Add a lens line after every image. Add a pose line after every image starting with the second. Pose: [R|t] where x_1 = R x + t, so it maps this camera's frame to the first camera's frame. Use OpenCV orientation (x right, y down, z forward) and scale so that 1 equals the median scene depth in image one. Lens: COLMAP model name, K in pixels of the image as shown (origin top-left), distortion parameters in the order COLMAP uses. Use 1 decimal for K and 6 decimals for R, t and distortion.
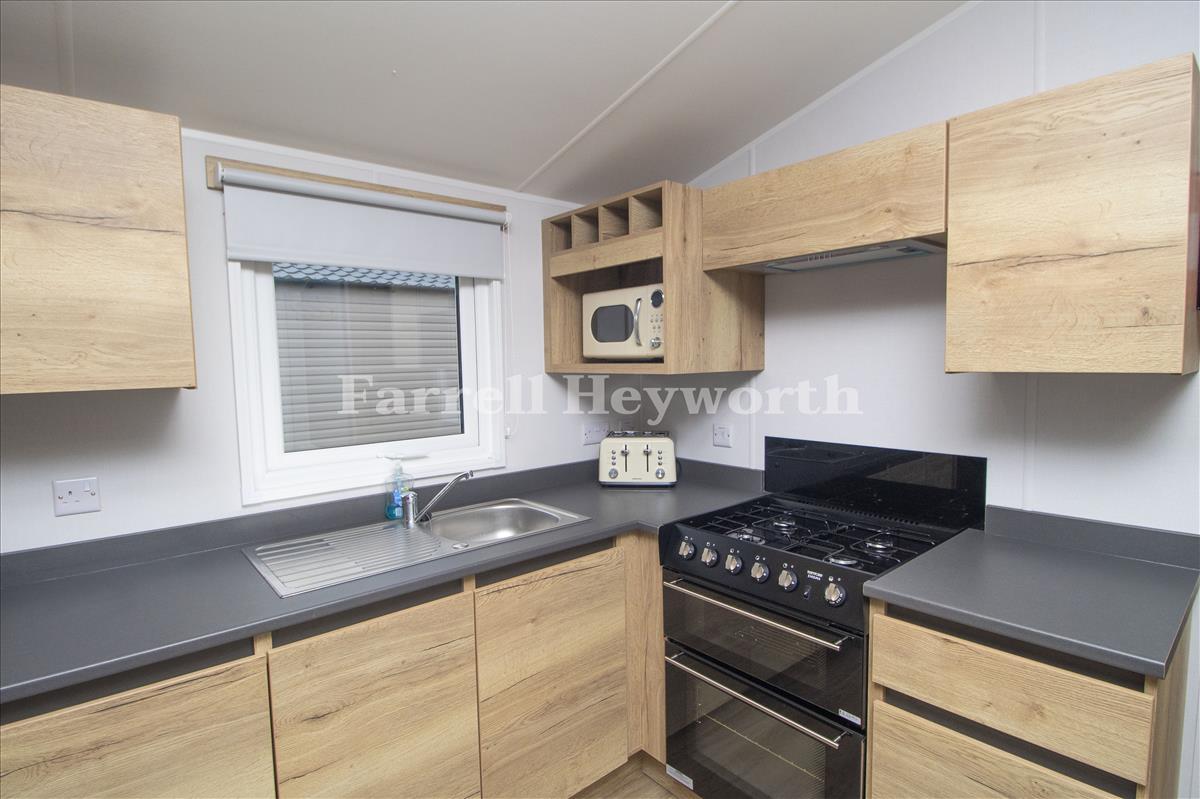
lens RADIAL K [[596.1, 0, 600.0], [0, 596.1, 399.5], [0, 0, 1]] dist [-0.001306, -0.000336]
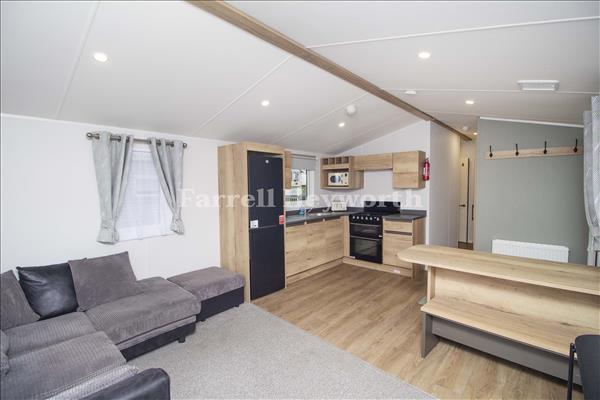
lens RADIAL K [[278.9, 0, 298.9], [0, 278.9, 201.7], [0, 0, 1]] dist [-0.000395, -0.012621]
pose [[0.990069, 0.000473, 0.140580, -0.799418], [0.001635, 0.999888, -0.014883, 0.132462], [-0.140572, 0.014965, 0.989957, -1.711487]]
